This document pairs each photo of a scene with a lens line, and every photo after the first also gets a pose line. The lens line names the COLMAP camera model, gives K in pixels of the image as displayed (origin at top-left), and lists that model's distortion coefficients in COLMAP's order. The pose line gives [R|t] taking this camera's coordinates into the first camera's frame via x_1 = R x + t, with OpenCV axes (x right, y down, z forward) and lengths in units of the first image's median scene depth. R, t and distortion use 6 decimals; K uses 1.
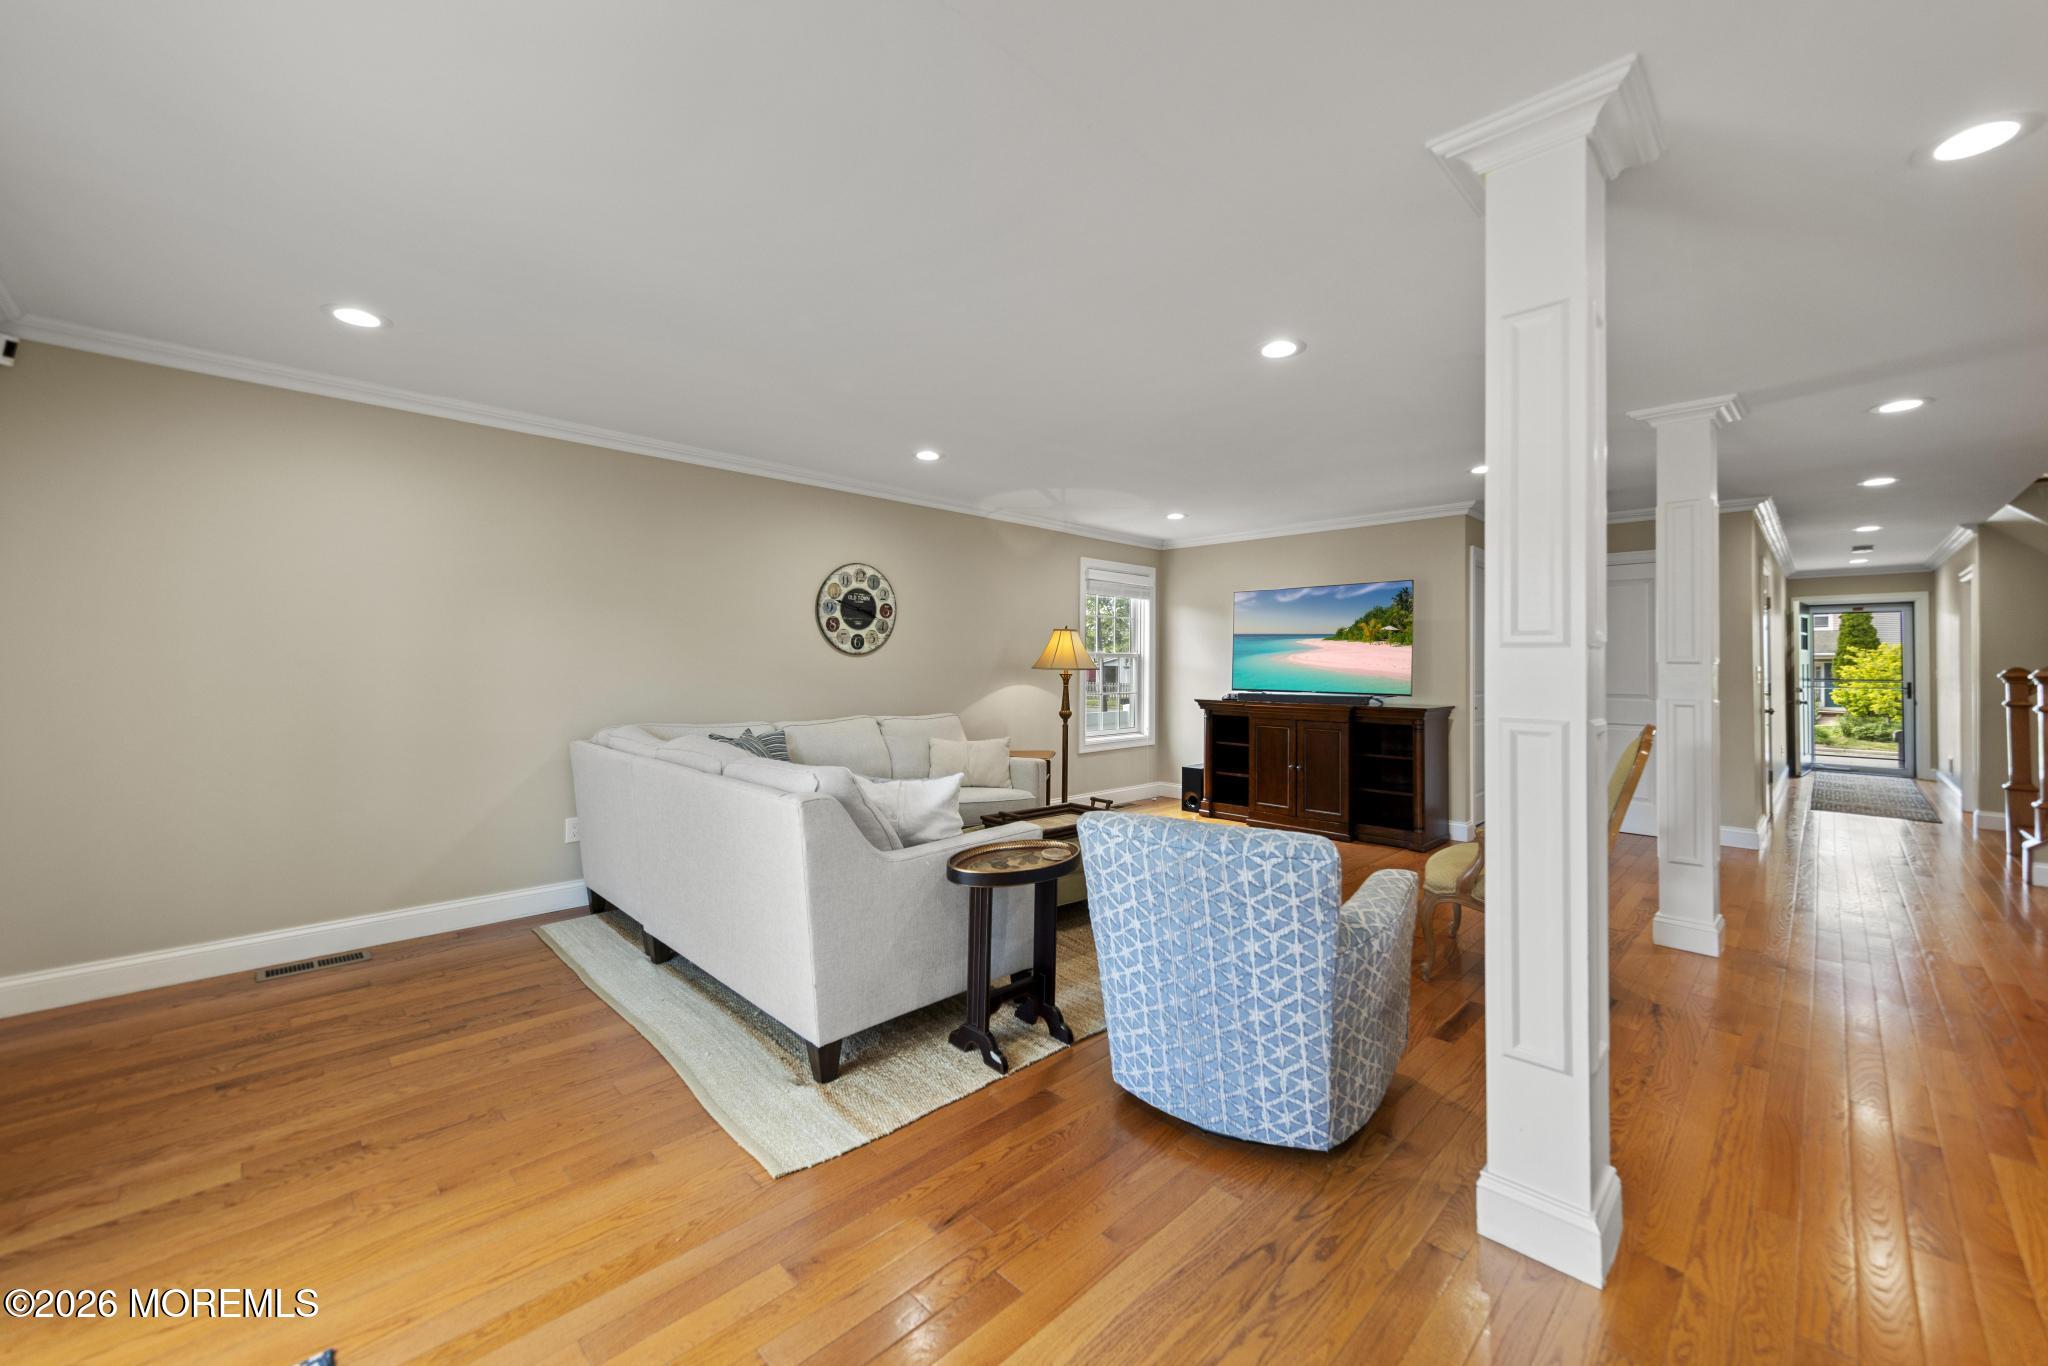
lens RADIAL K [[790.7, 0, 1026.4], [0, 790.7, 650.8], [0, 0, 1]] dist [0.001980, 0.000106]
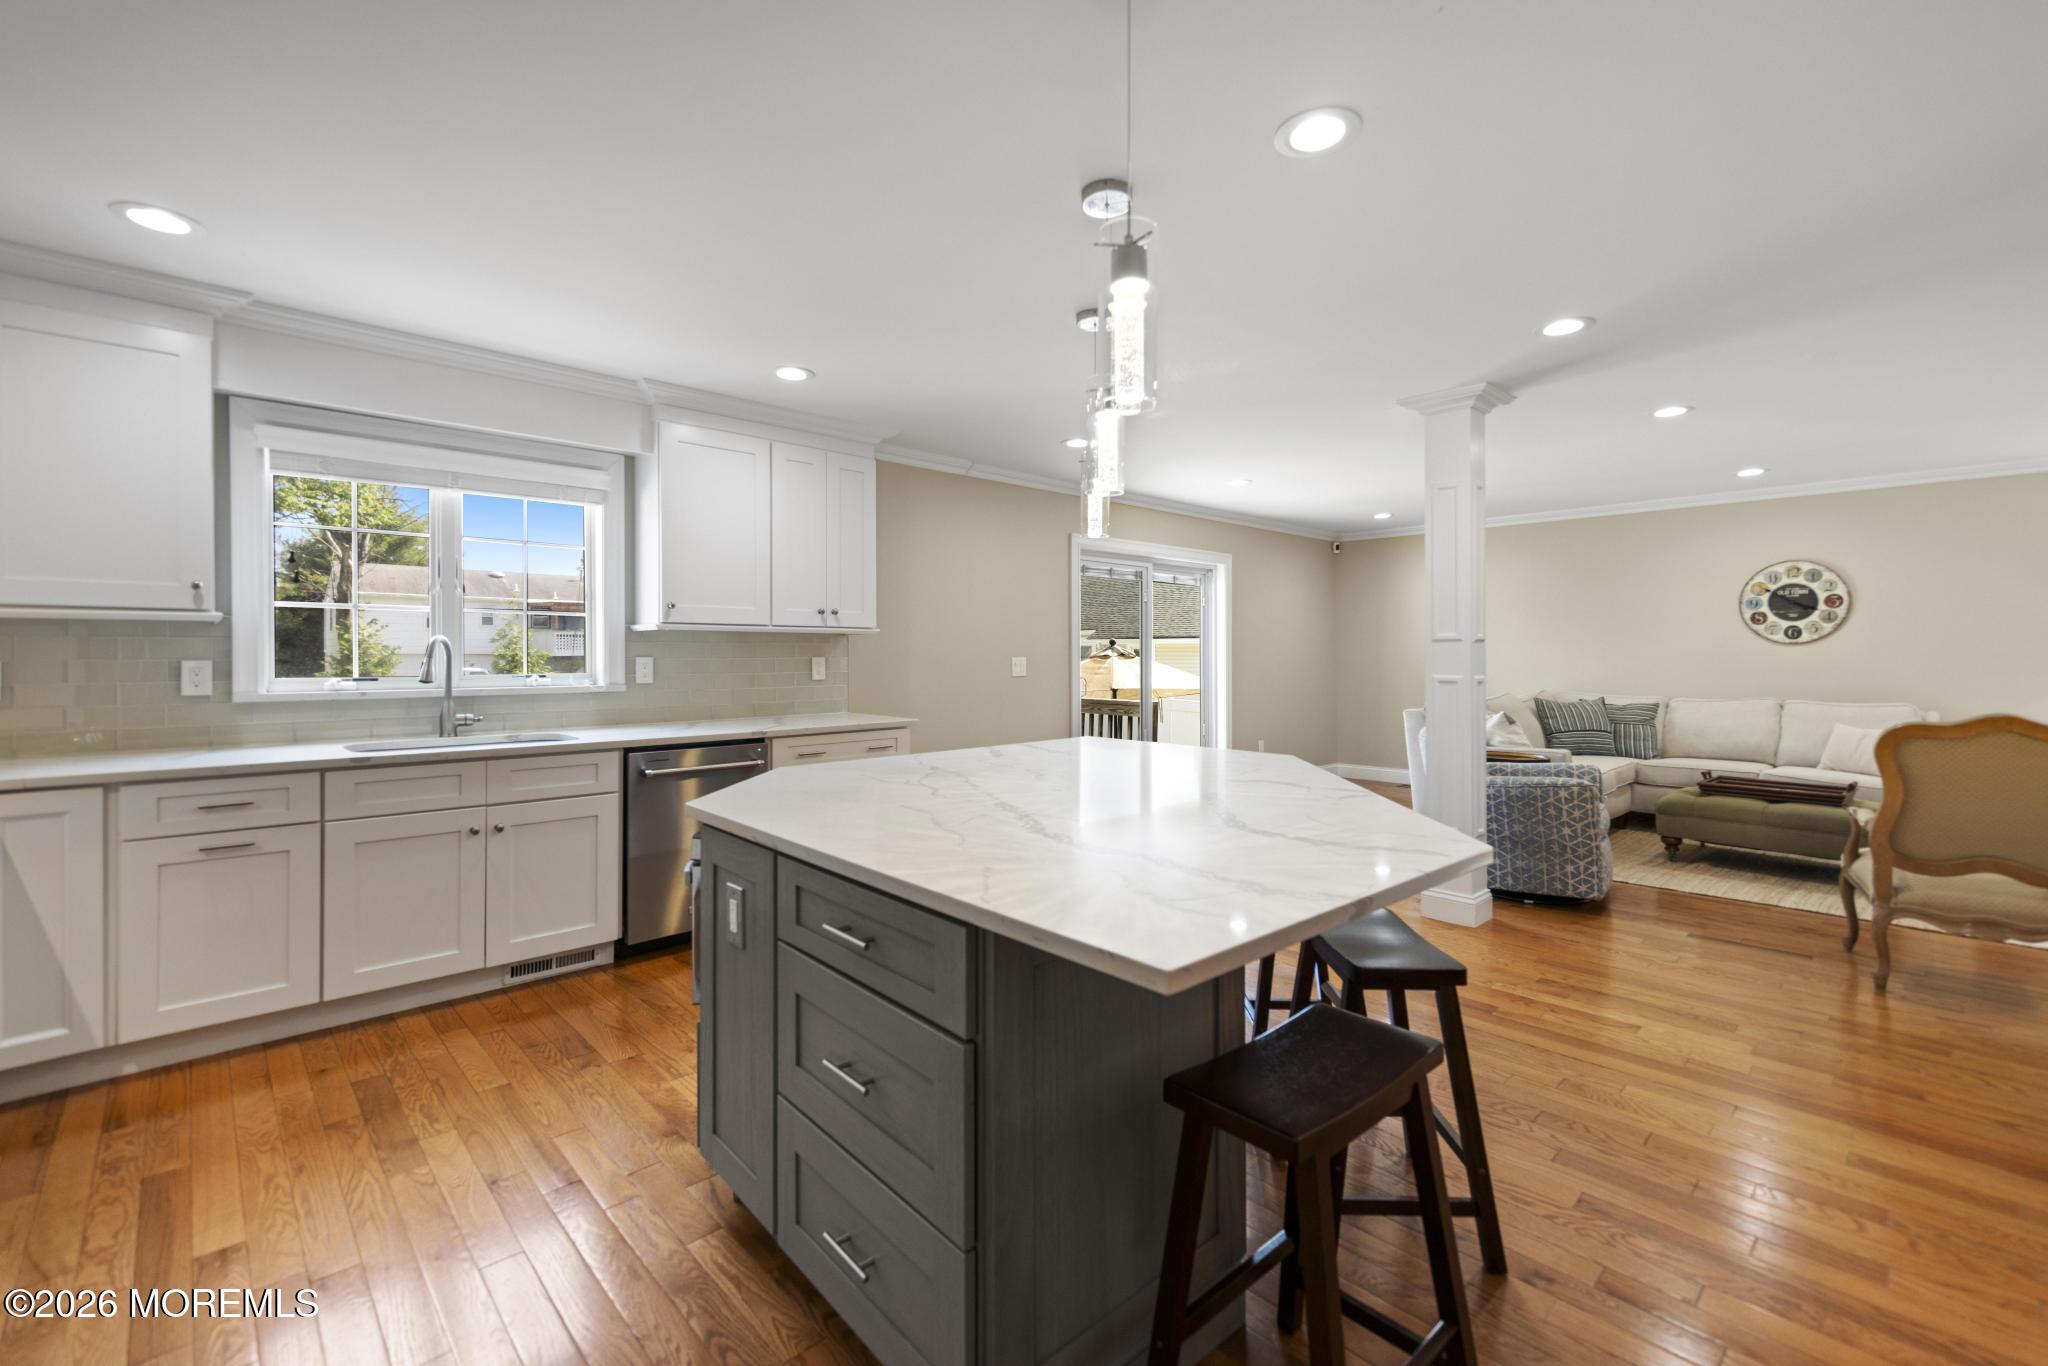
lens RADIAL K [[877.6, 0, 1029.8], [0, 877.6, 655.4], [0, 0, 1]] dist [0.002822, 0.000224]
pose [[-0.021241, -0.006722, -0.999752, 0.989993], [0.017803, 0.999816, -0.007100, 0.009772], [0.999616, -0.017950, -0.021118, -0.024725]]
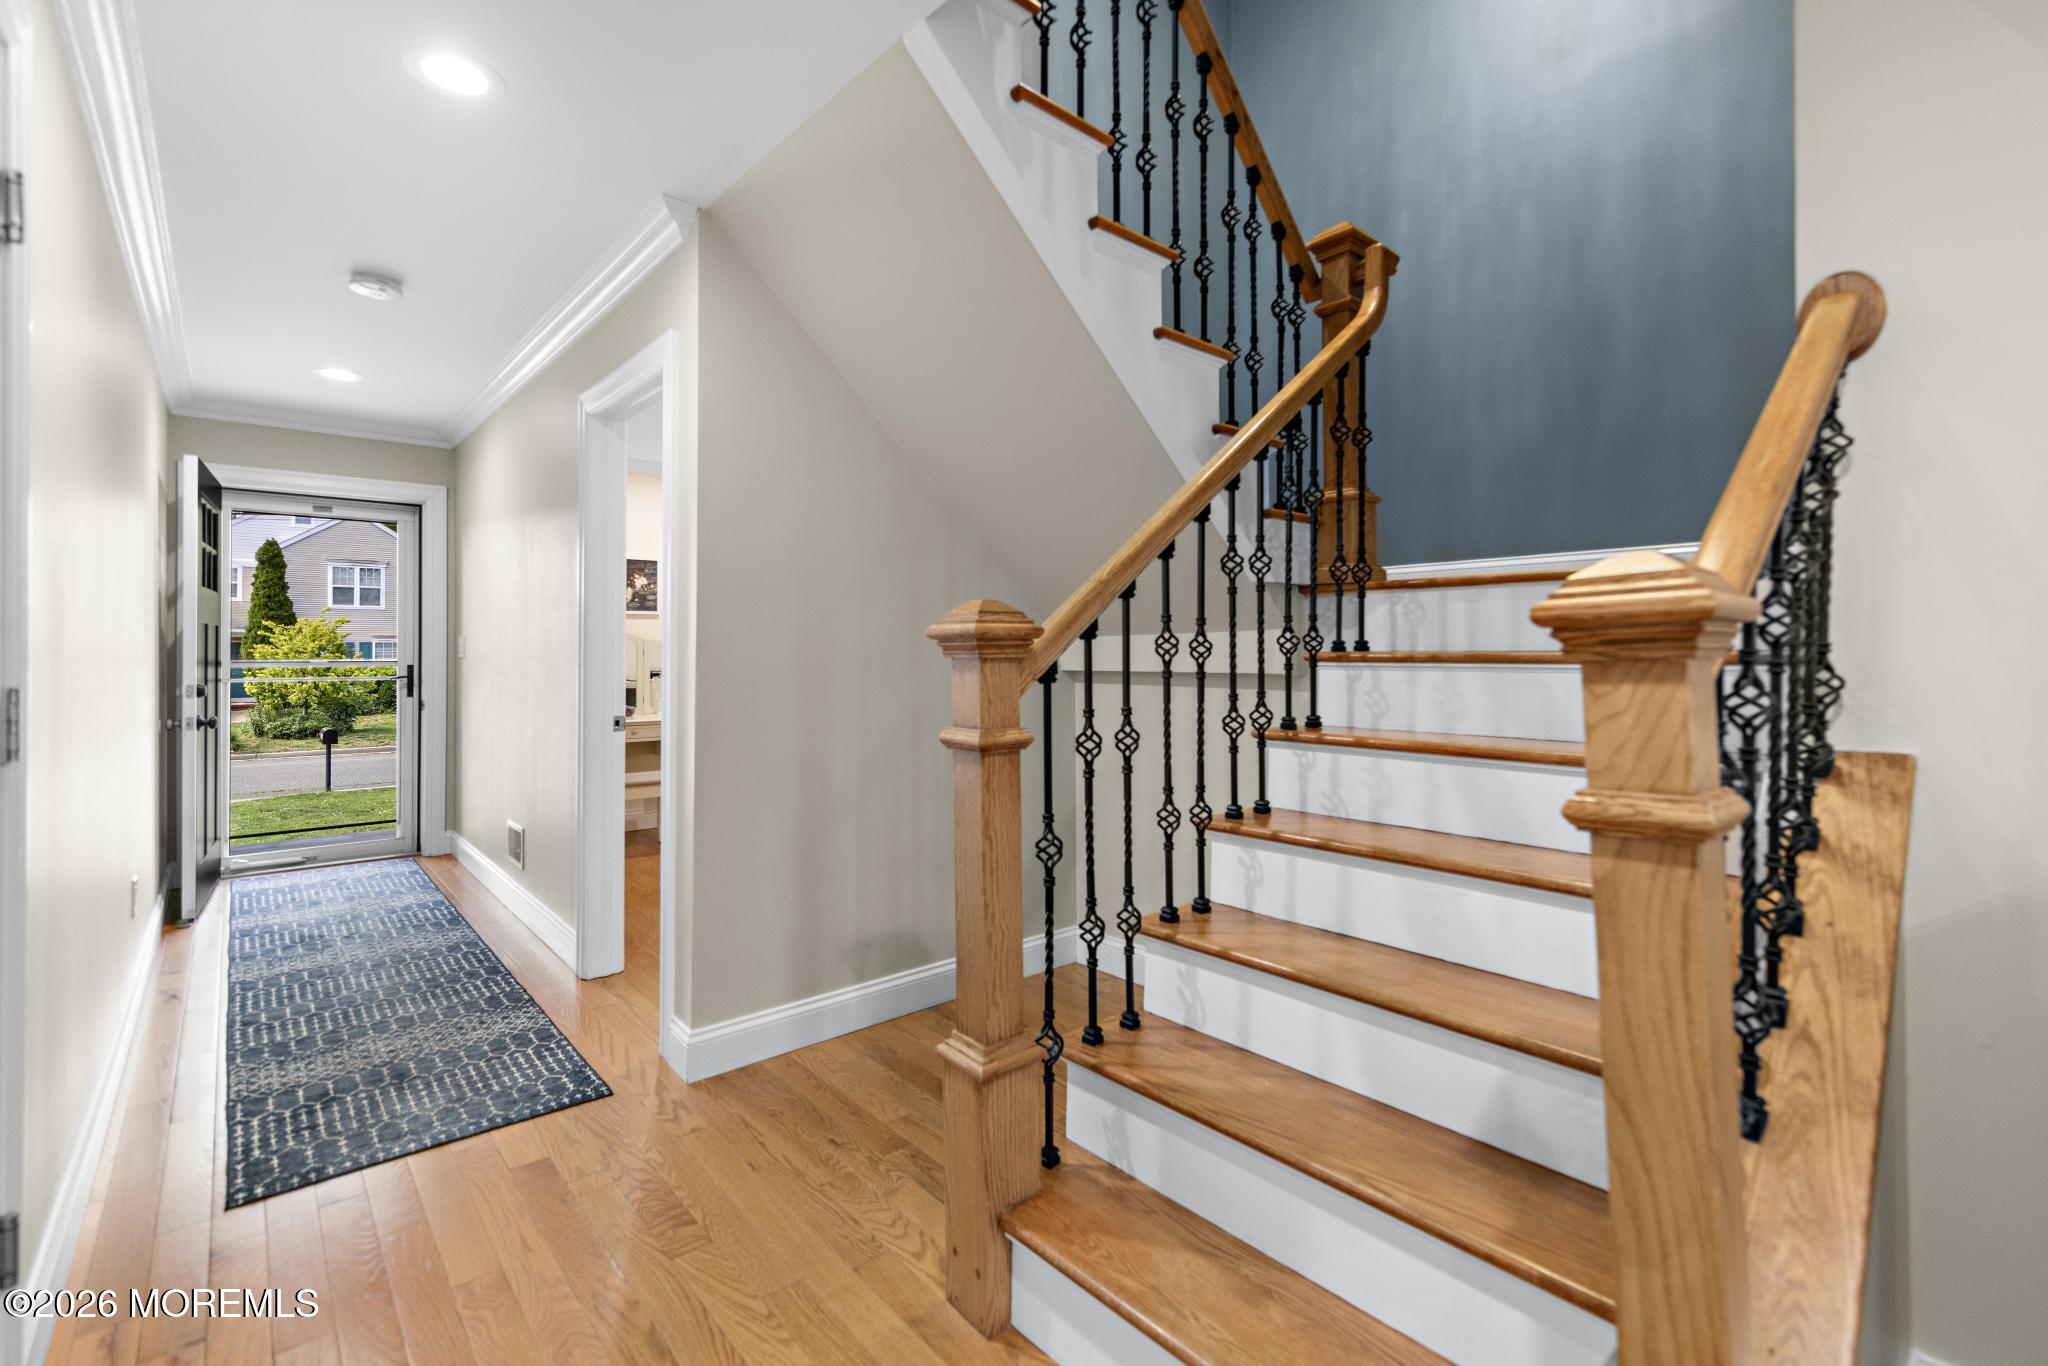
lens RADIAL K [[890.7, 0, 1042.1], [0, 890.7, 644.7], [0, 0, 1]] dist [0.002447, -0.000110]
pose [[0.042645, 0.000558, 0.999090, 0.956407], [-0.013819, 0.999905, 0.000032, 0.035988], [-0.998995, -0.013808, 0.042649, 0.973728]]
